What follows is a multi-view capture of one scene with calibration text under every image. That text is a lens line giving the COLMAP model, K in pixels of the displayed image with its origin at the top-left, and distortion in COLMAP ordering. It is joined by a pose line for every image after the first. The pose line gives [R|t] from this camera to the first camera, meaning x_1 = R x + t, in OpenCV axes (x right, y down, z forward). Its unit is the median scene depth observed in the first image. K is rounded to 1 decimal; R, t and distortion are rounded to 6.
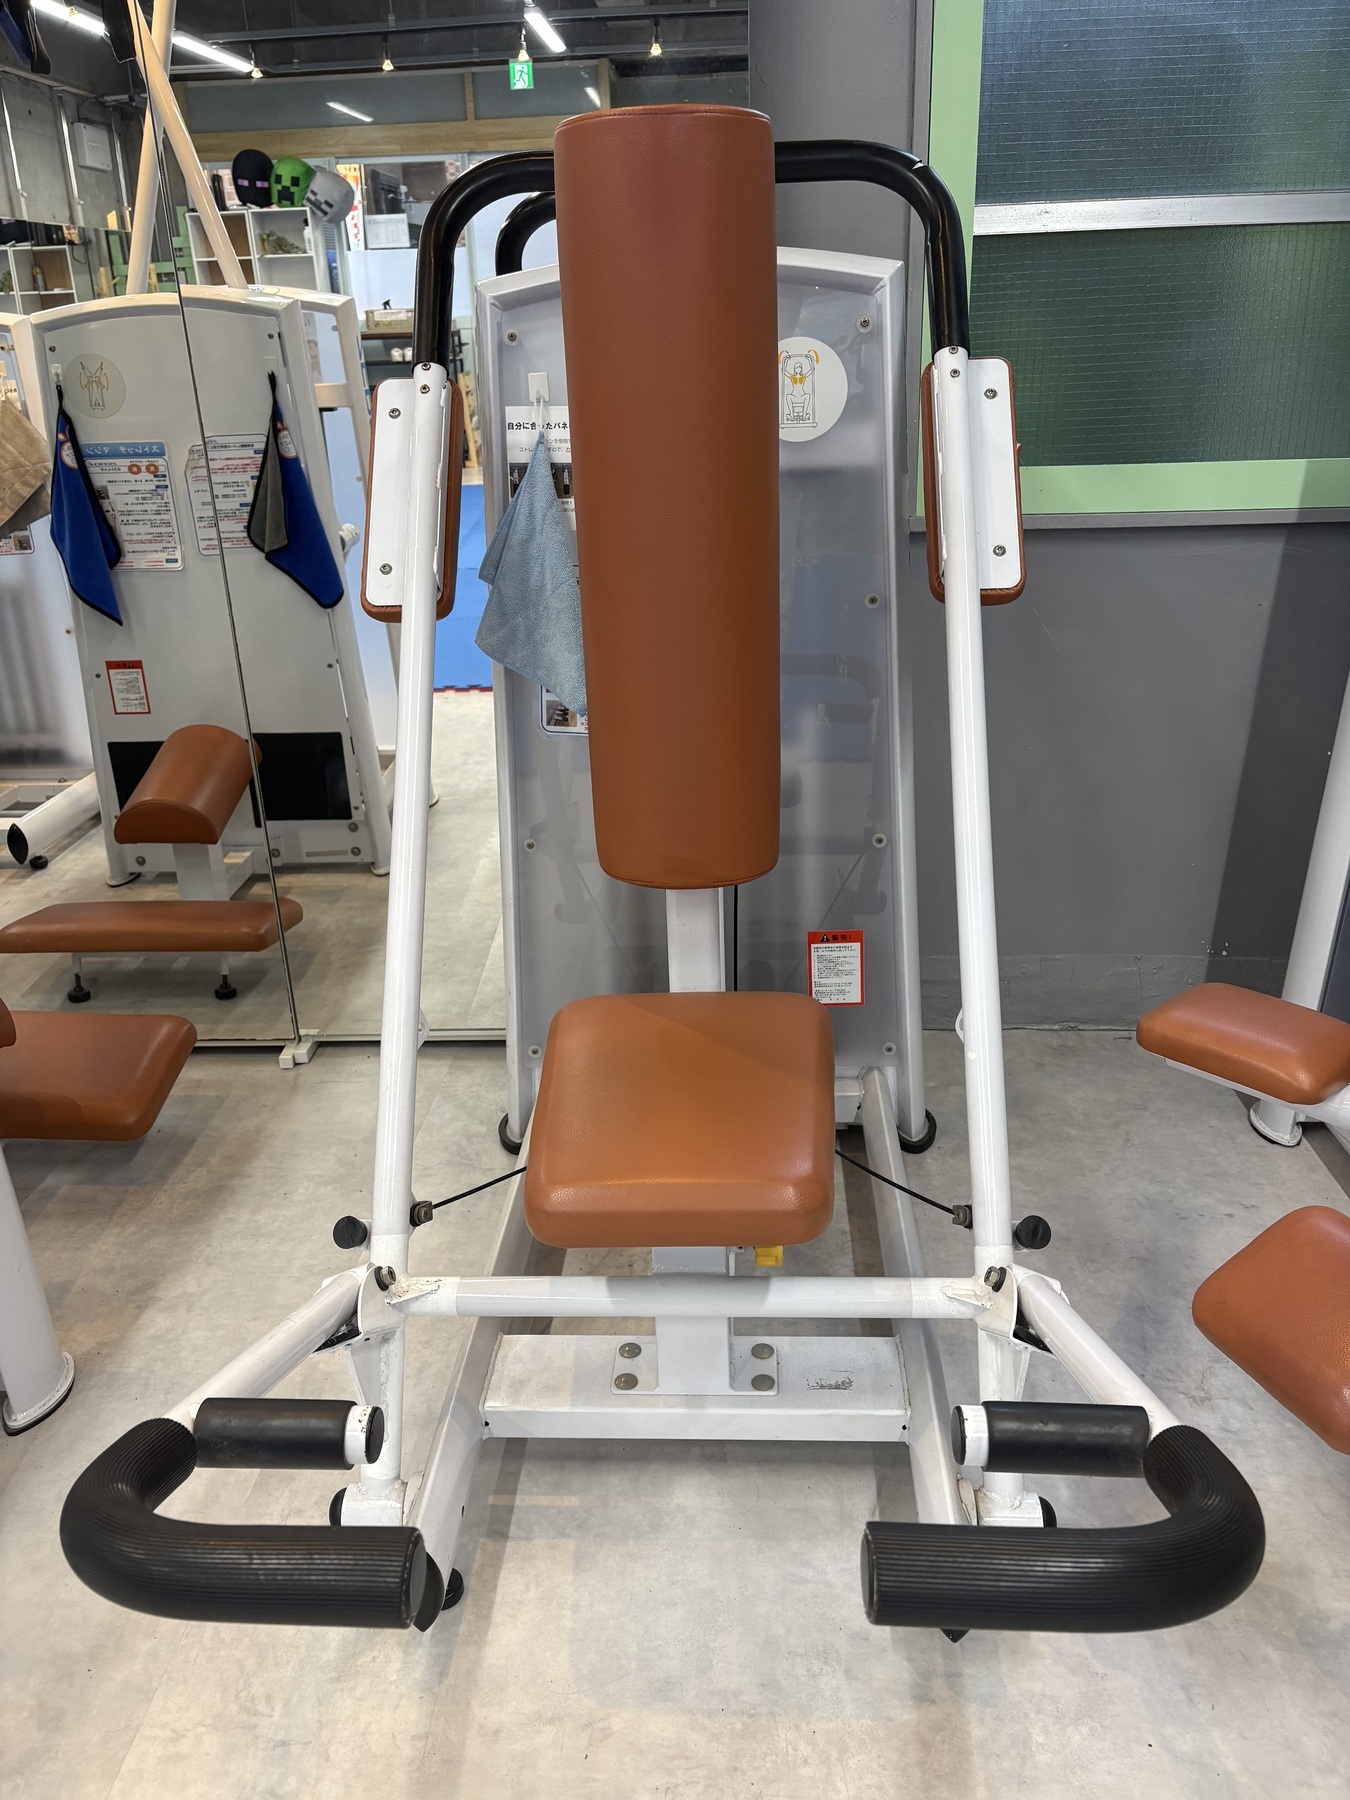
lens RADIAL K [[1334.7, 0, 673.6], [0, 1334.7, 899.3], [0, 0, 1]] dist [0.036024, -0.050858]
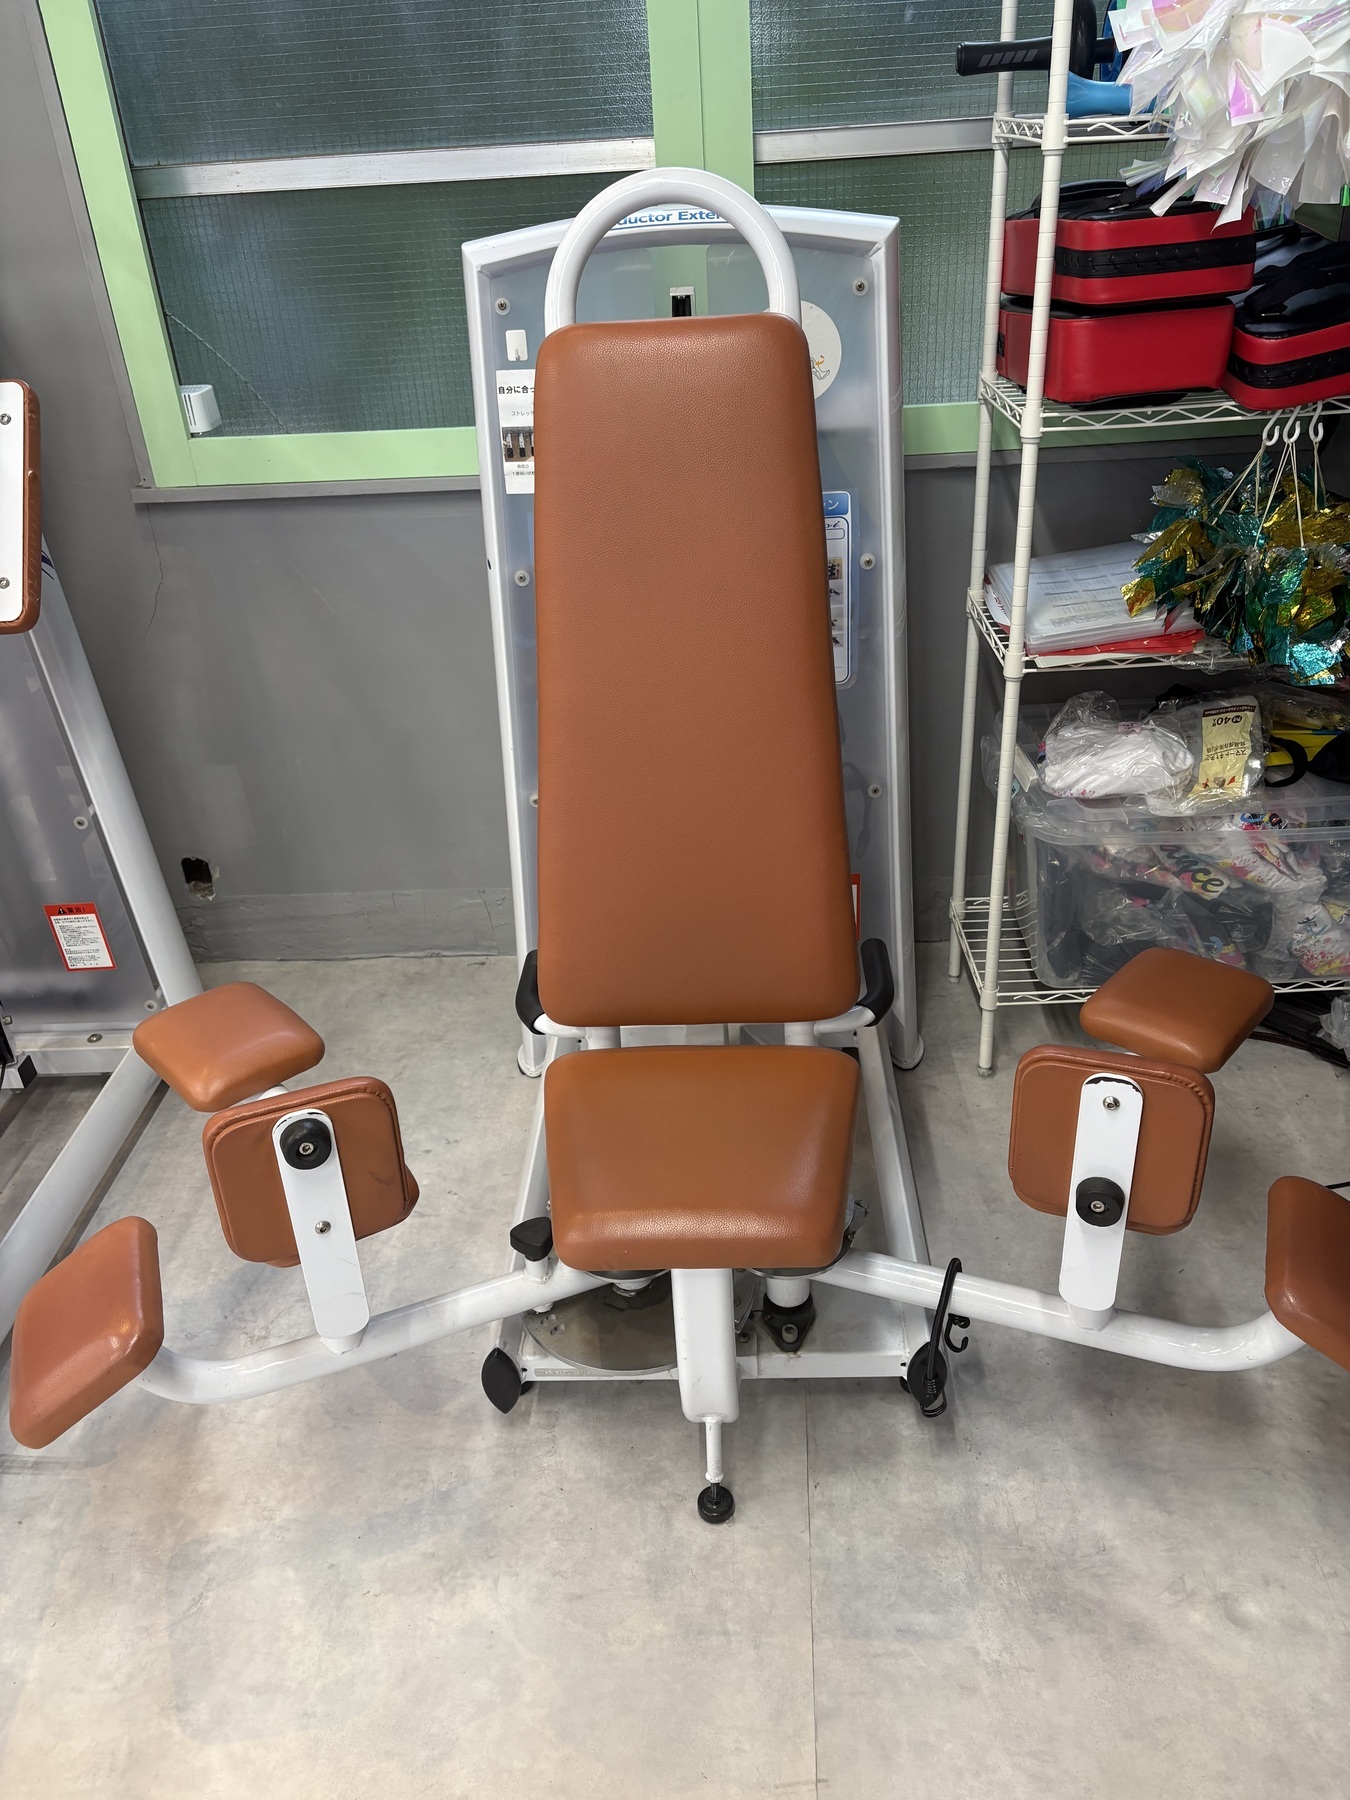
lens RADIAL K [[1334.7, 0, 681.9], [0, 1334.7, 892.7], [0, 0, 1]] dist [0.036024, -0.050858]
pose [[0.999378, -0.034850, 0.005465, 0.603065], [0.033708, 0.989110, 0.143265, -0.121877], [-0.010398, -0.142992, 0.989669, -0.061851]]
